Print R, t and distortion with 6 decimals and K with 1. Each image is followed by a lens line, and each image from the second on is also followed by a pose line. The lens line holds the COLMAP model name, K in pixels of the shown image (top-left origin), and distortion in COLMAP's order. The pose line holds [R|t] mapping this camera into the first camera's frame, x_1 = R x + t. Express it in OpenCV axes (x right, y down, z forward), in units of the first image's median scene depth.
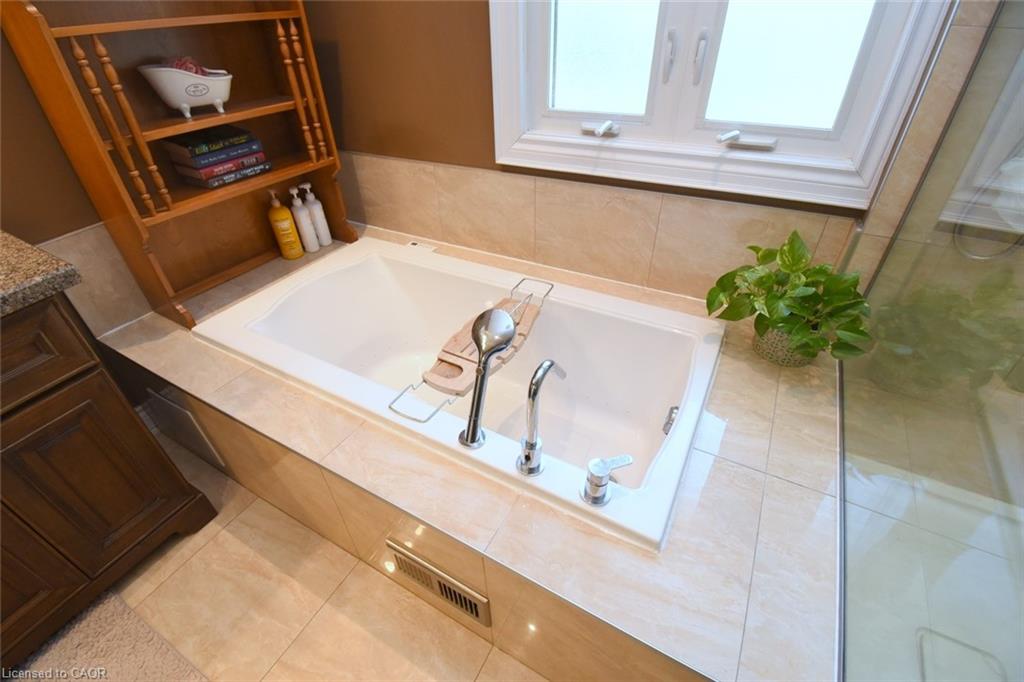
lens RADIAL K [[449.3, 0, 507.7], [0, 449.3, 340.4], [0, 0, 1]] dist [0.017871, -0.026390]
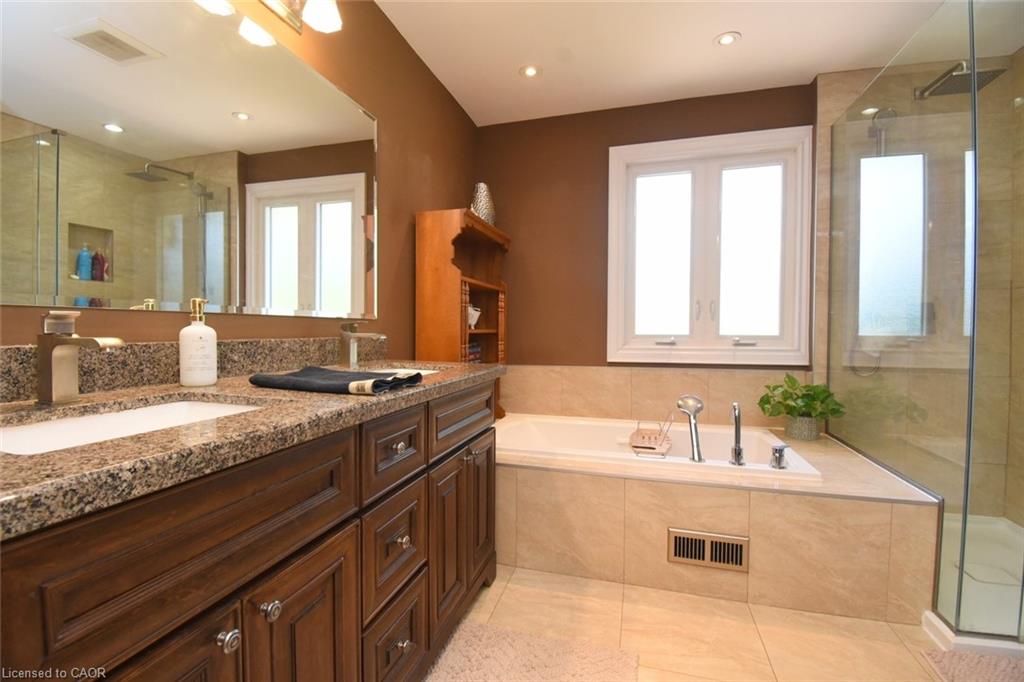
lens RADIAL K [[449.3, 0, 507.7], [0, 449.3, 340.4], [0, 0, 1]] dist [0.017871, -0.026390]
pose [[0.975038, 0.023926, 0.220746, -0.995036], [0.108157, 0.817078, -0.566291, 0.618290], [-0.193916, 0.576031, 0.794094, -0.466719]]
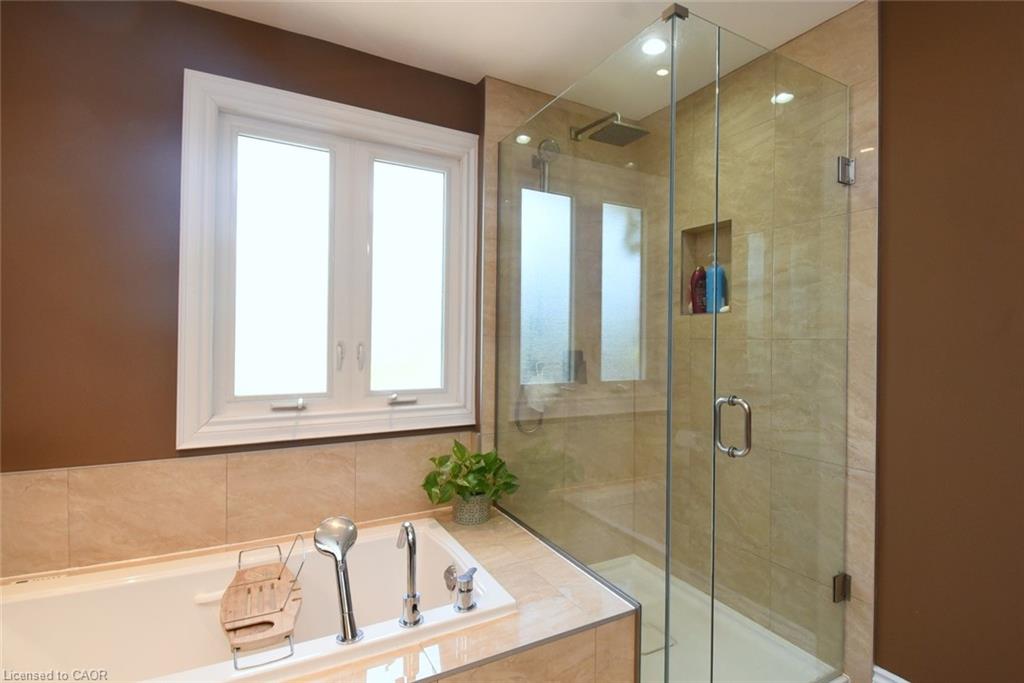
lens RADIAL K [[512.4, 0, 565.0], [0, 512.4, 339.0], [0, 0, 1]] dist [0.020914, -0.030289]
pose [[0.486619, 0.035614, 0.872888, -0.742097], [0.499591, 0.808320, -0.311492, 0.223877], [-0.716666, 0.587665, 0.375551, -0.201413]]
